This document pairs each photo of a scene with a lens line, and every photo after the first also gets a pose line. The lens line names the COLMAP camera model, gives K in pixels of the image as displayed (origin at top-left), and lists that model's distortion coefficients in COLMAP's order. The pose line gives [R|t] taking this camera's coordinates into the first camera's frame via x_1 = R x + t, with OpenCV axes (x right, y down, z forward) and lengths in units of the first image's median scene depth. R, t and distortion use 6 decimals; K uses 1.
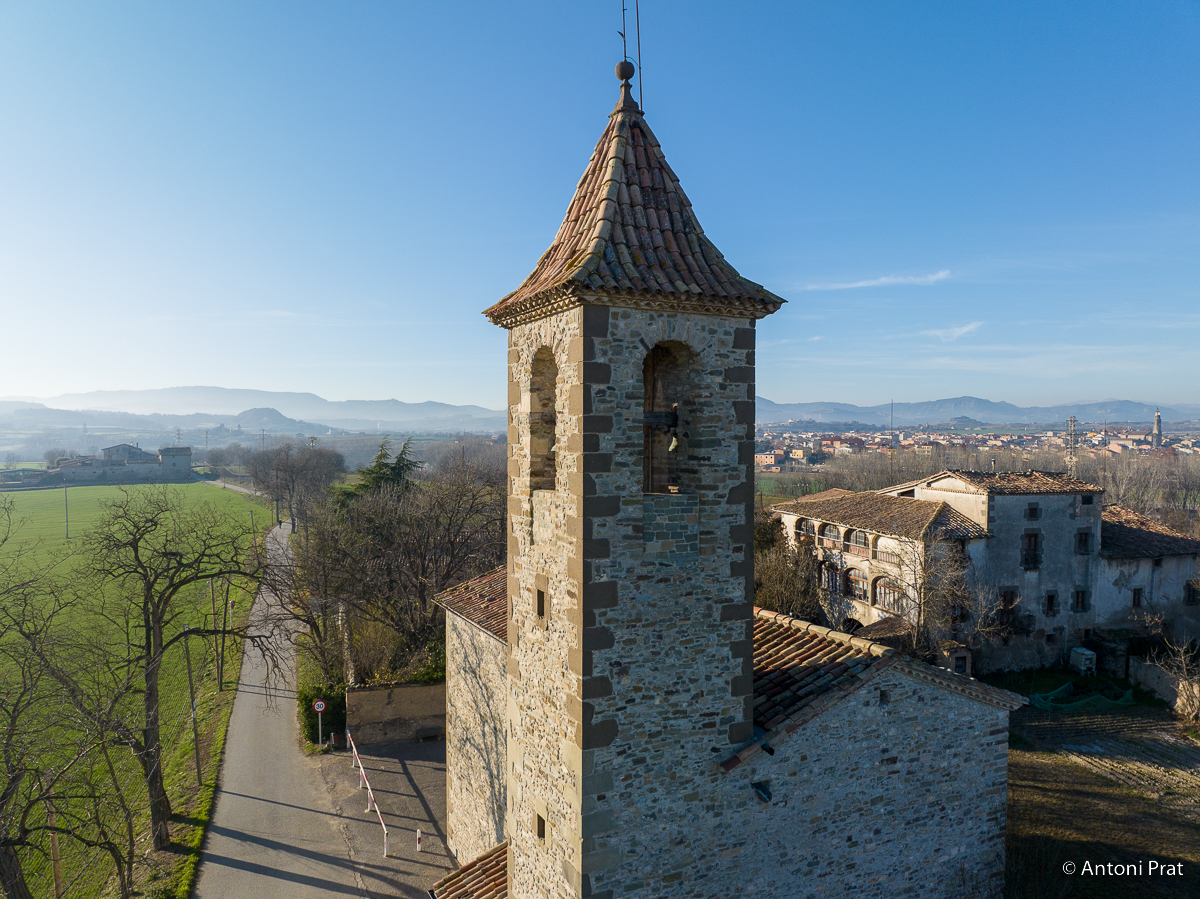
lens RADIAL K [[844.8, 0, 597.9], [0, 844.8, 448.7], [0, 0, 1]] dist [-0.037195, 0.001100]
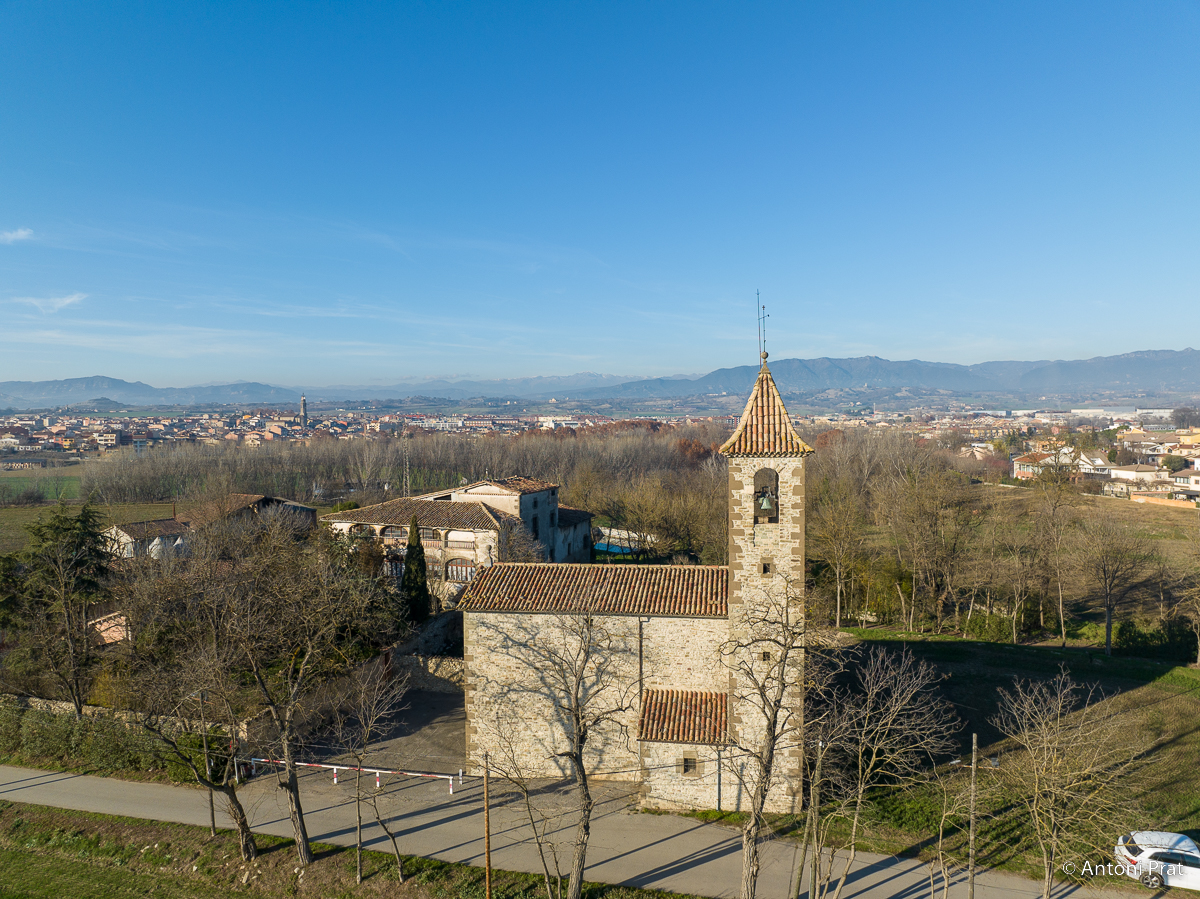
lens RADIAL K [[844.8, 0, 604.3], [0, 844.8, 450.5], [0, 0, 1]] dist [-0.037195, 0.001100]
pose [[0.571939, -0.045852, 0.819014, -0.639181], [0.024660, 0.998946, 0.038705, -0.075020], [-0.819926, -0.001940, 0.572467, -0.016607]]
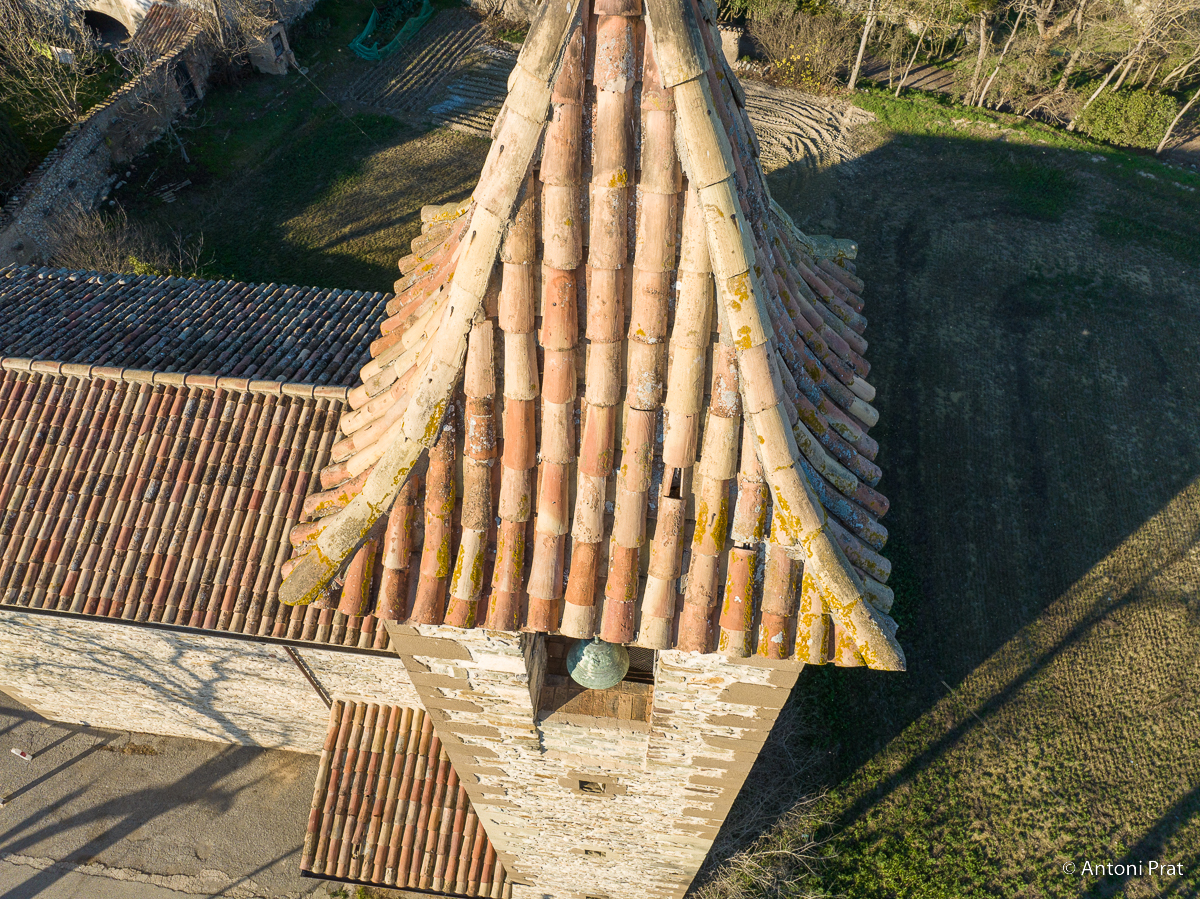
lens RADIAL K [[844.8, 0, 596.2], [0, 844.8, 442.8], [0, 0, 1]] dist [-0.037195, 0.001100]
pose [[0.556271, -0.671875, 0.489027, -0.055302], [0.020814, 0.599559, 0.800060, -0.137993], [-0.830740, -0.434871, 0.347502, 0.231773]]
